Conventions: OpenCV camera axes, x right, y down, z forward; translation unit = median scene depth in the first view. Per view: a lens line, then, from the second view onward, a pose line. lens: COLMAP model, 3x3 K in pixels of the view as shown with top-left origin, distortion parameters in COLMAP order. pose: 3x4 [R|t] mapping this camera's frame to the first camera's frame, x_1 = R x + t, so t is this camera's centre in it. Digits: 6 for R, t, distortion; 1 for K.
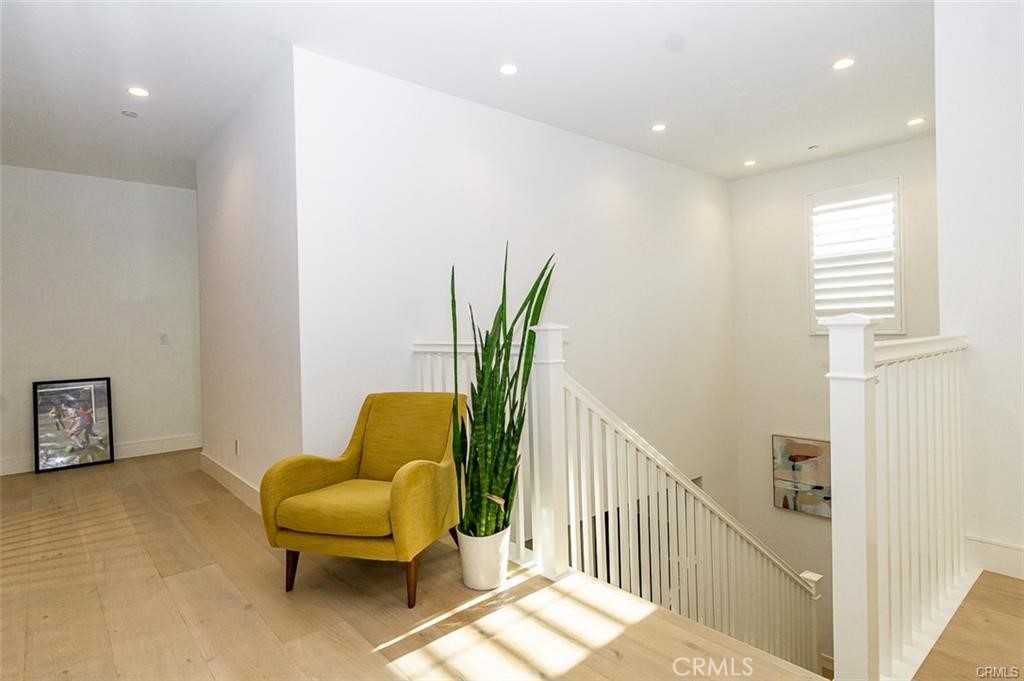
lens RADIAL K [[546.4, 0, 512.6], [0, 546.4, 340.7], [0, 0, 1]] dist [0.008033, 0.001734]
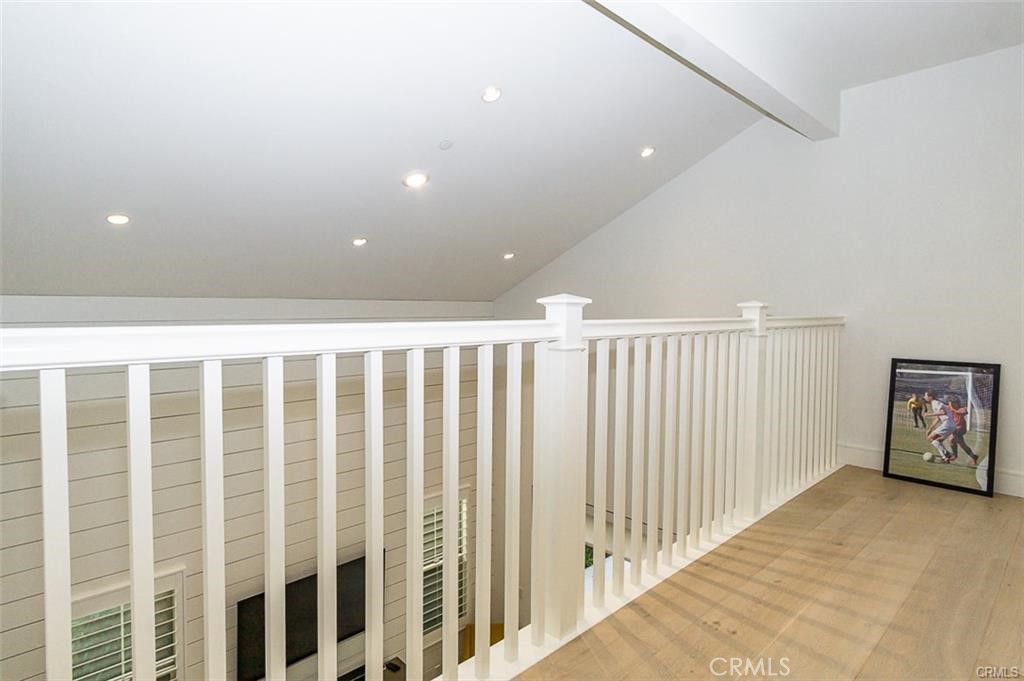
lens RADIAL K [[546.4, 0, 512.5], [0, 546.4, 337.8], [0, 0, 1]] dist [0.008033, 0.001734]
pose [[0.046918, 0.083117, -0.995435, -0.132275], [-0.024487, 0.996328, 0.082038, -0.002819], [0.998599, 0.020526, 0.048781, 0.419788]]
